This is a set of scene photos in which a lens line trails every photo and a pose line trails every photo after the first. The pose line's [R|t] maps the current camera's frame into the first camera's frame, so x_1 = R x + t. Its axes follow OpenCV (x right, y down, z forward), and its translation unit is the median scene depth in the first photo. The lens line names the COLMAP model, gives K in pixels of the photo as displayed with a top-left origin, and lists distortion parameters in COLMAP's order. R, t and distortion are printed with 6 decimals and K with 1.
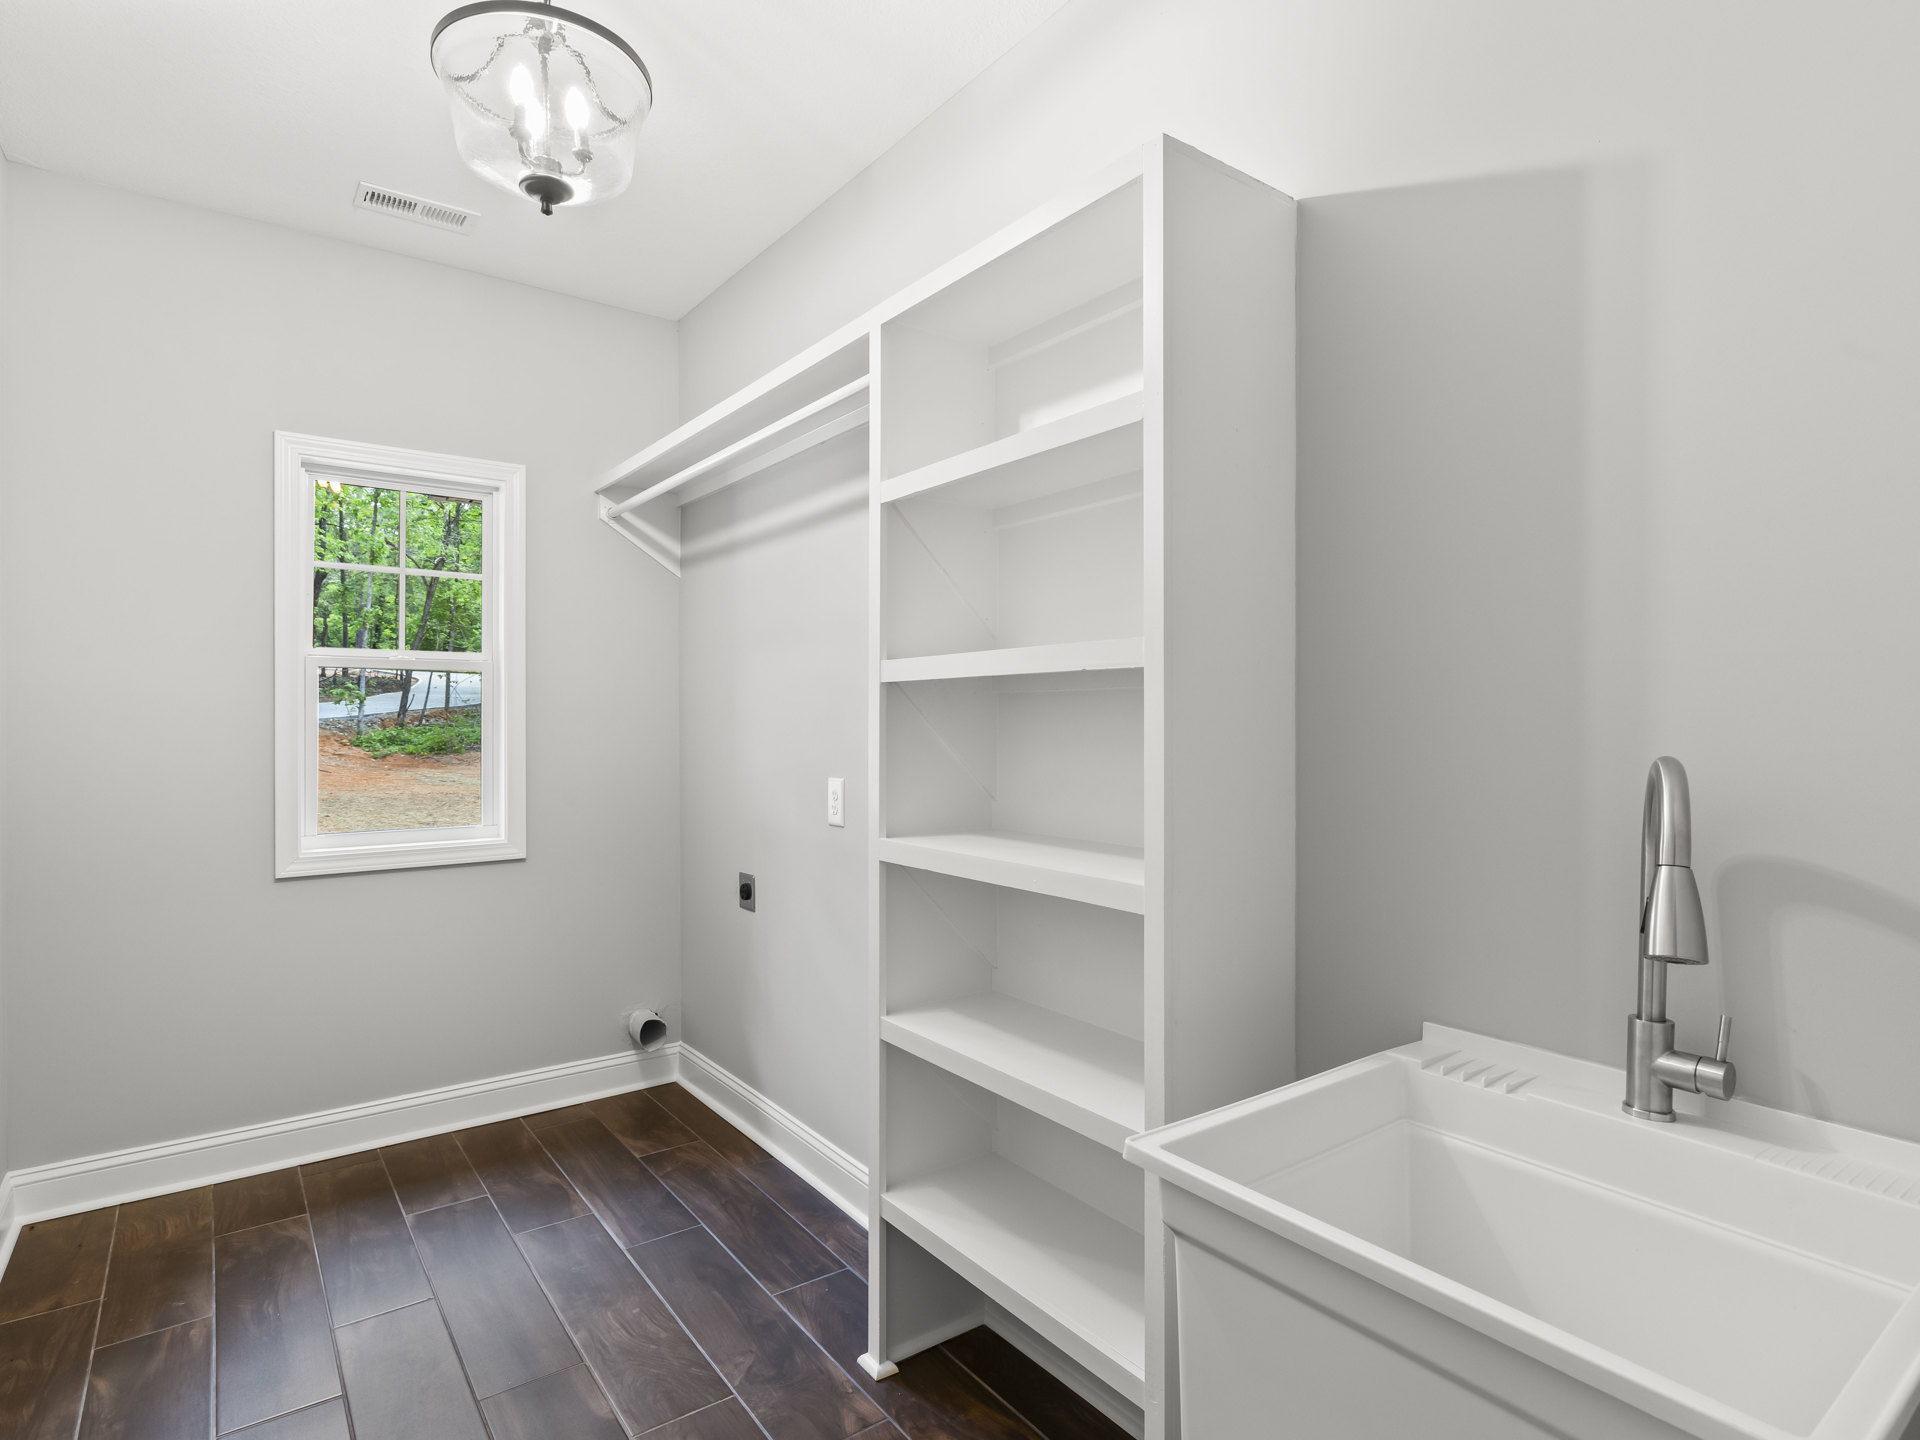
lens RADIAL K [[1024.7, 0, 970.9], [0, 1024.7, 713.8], [0, 0, 1]] dist [-0.004229, 0.000388]
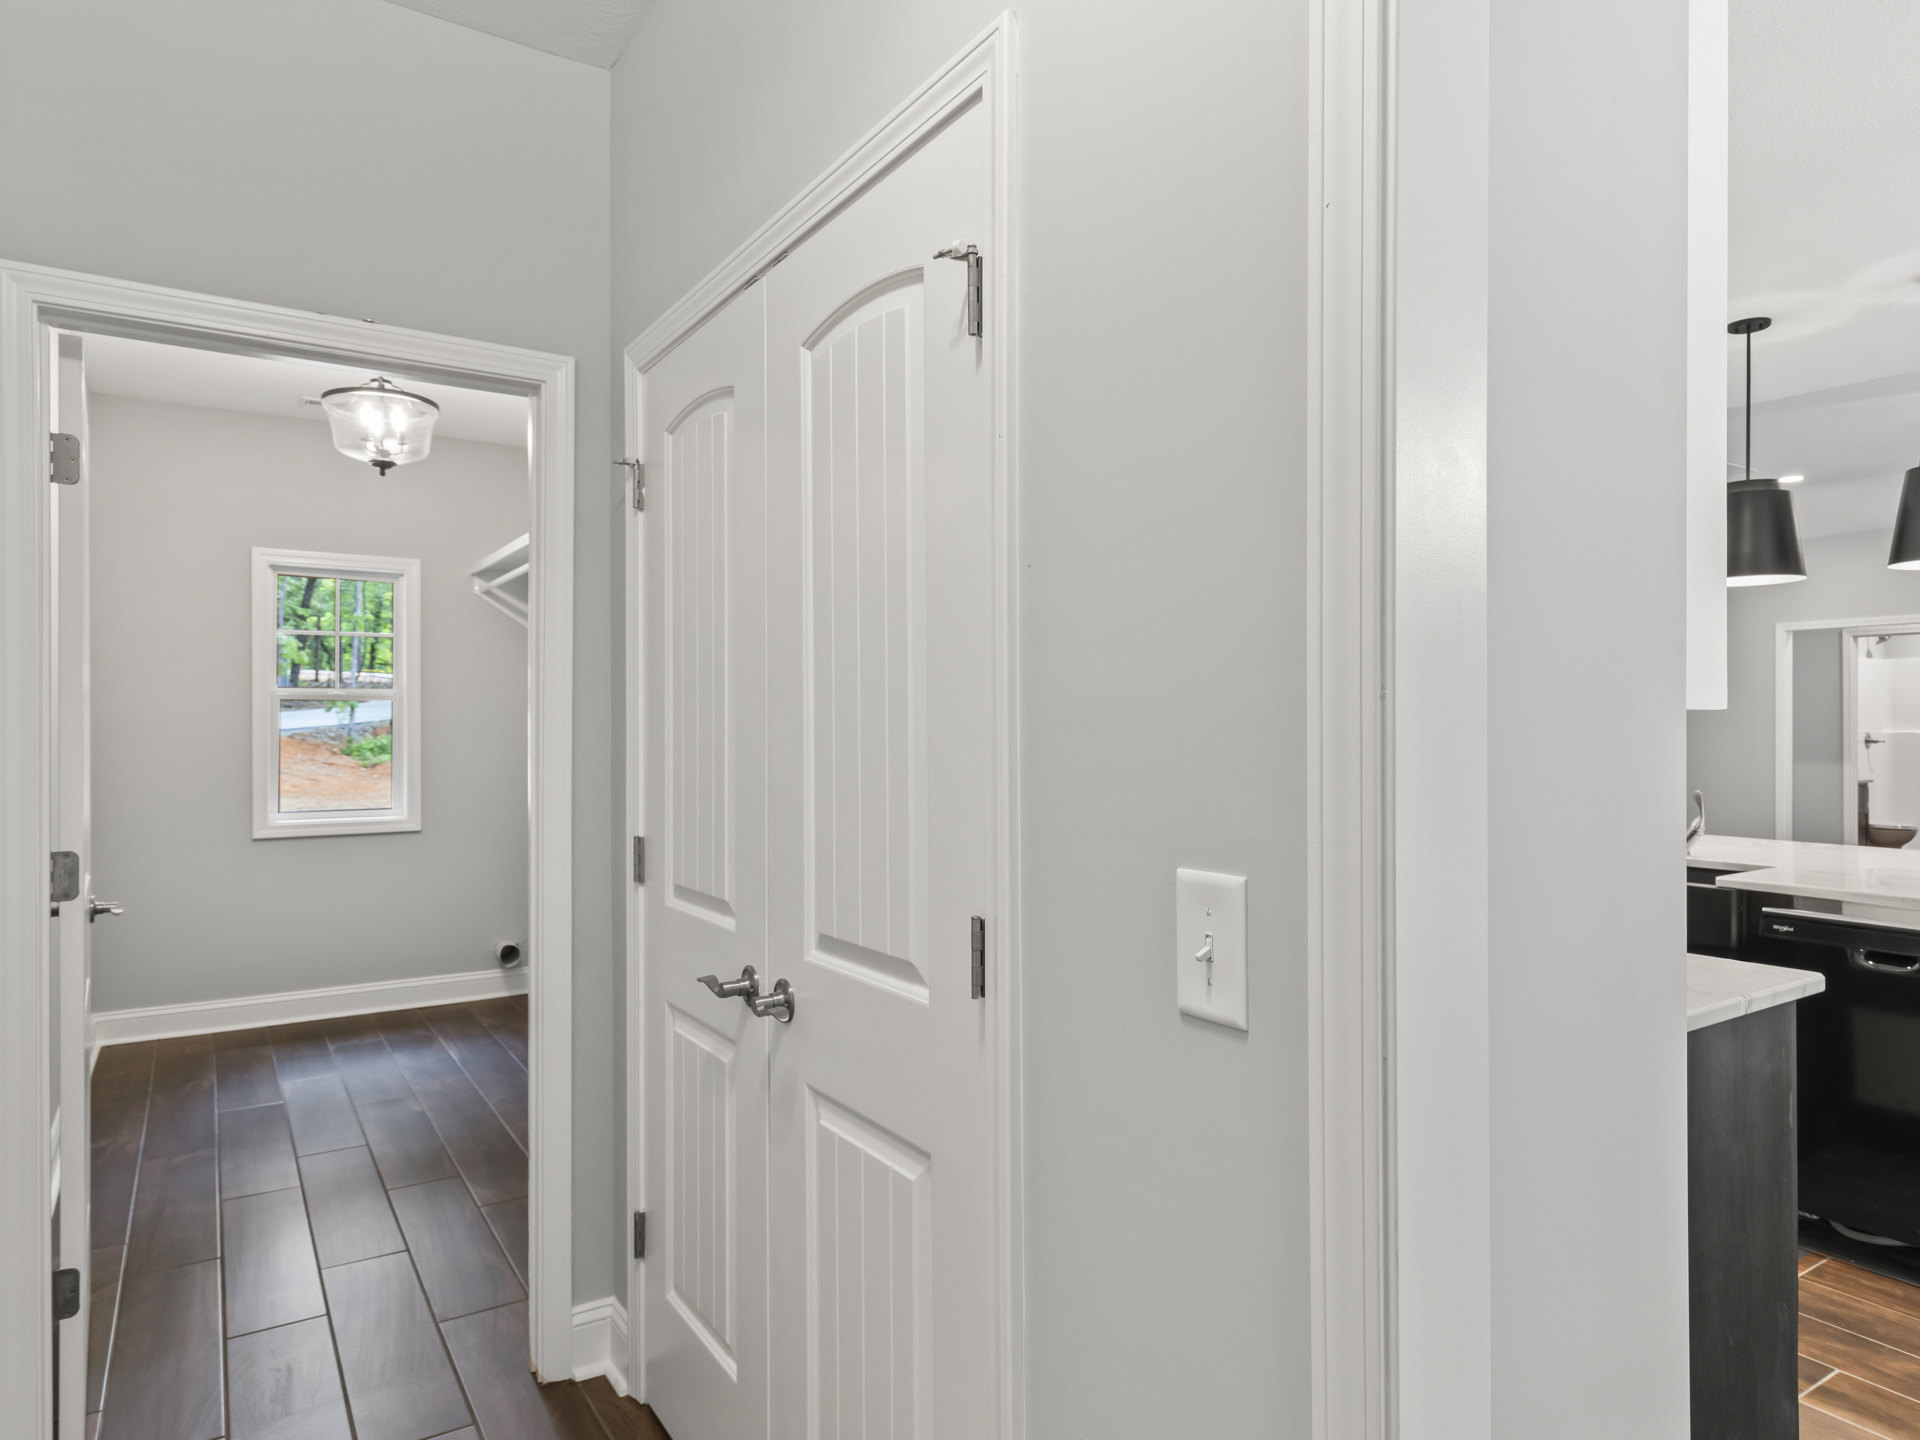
lens RADIAL K [[1134.8, 0, 950.9], [0, 1134.8, 730.8], [0, 0, 1]] dist [0.006582, -0.003261]
pose [[0.998393, 0.003212, -0.056581, 0.399776], [-0.002786, 0.999967, 0.007602, -0.014579], [0.056603, -0.007432, 0.998369, -0.556083]]
